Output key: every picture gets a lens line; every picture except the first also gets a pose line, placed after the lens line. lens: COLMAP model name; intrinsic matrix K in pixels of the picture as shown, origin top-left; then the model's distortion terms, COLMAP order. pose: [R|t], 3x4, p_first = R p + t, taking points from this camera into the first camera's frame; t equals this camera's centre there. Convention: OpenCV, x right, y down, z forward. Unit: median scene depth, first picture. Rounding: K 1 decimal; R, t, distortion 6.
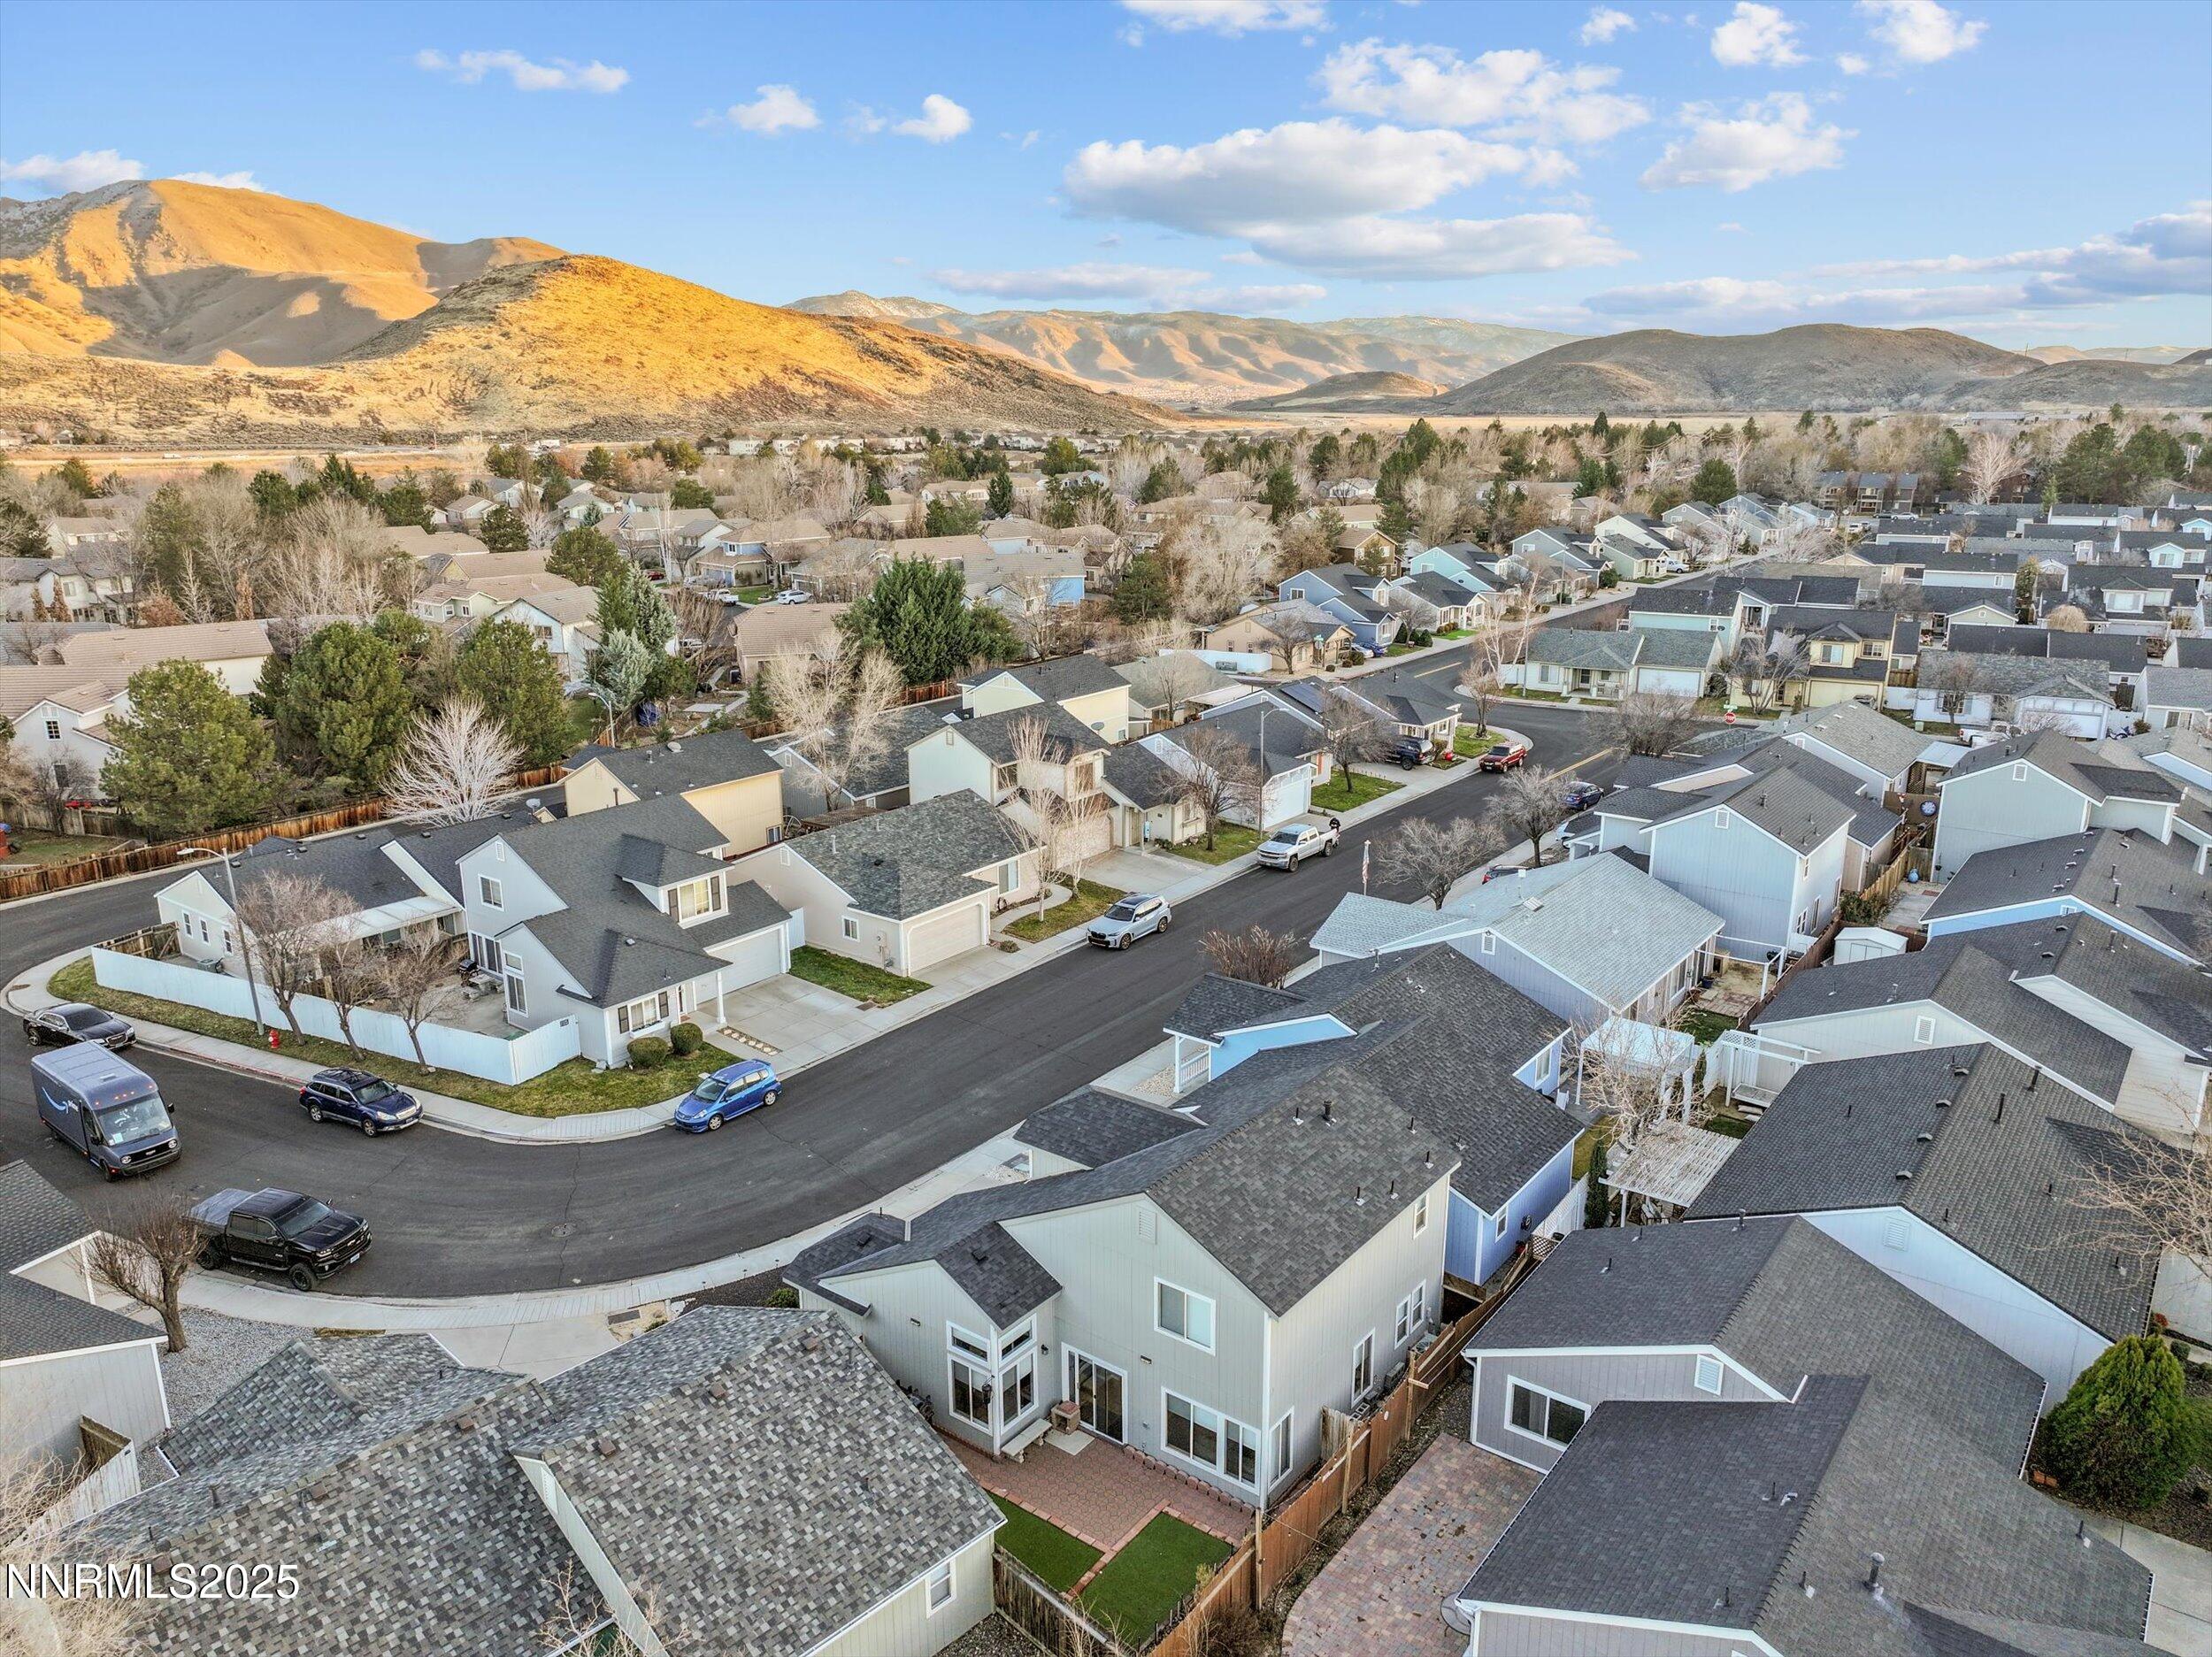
lens RADIAL K [[1553.1, 0, 1112.9], [0, 1553.1, 825.0], [0, 0, 1]] dist [0.001559, -0.002329]
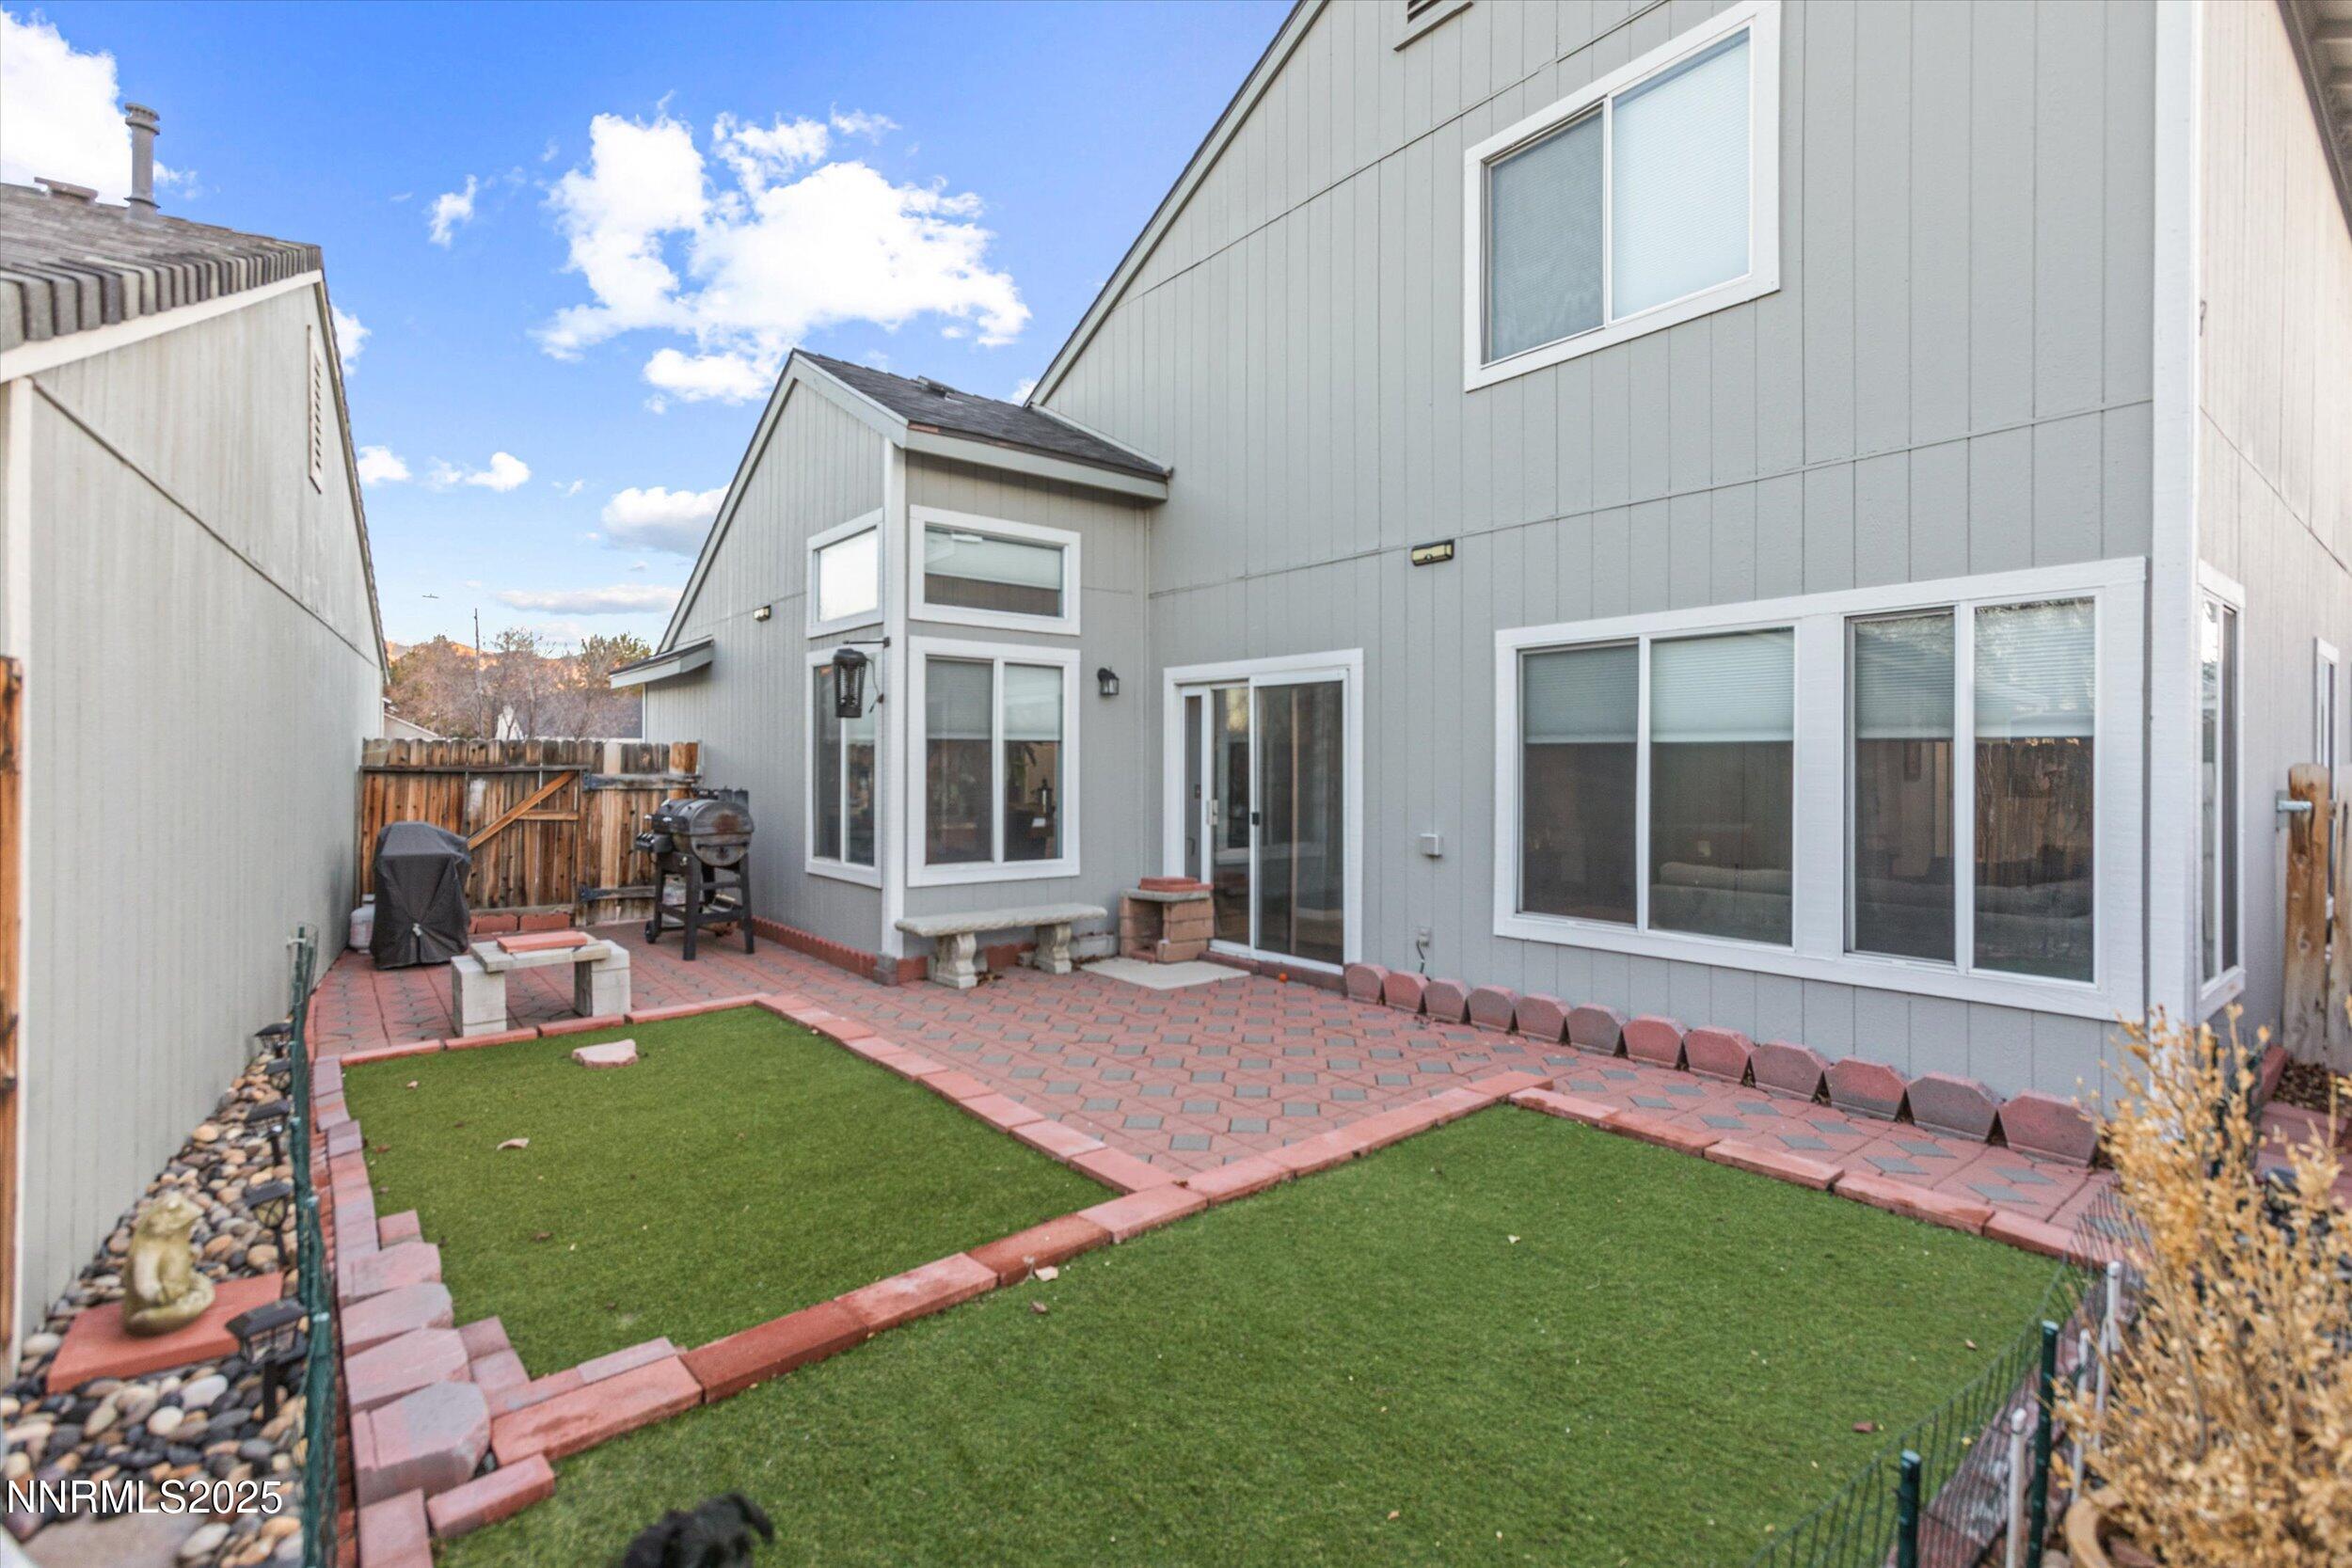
lens RADIAL K [[1079.5, 0, 1169.0], [0, 1079.5, 762.6], [0, 0, 1]] dist [-0.002174, 0.016061]
pose [[0.972696, -0.006758, -0.231987, 0.020626], [-0.055551, 0.963740, -0.260995, 0.423476], [0.225339, 0.266756, 0.937051, 0.829809]]
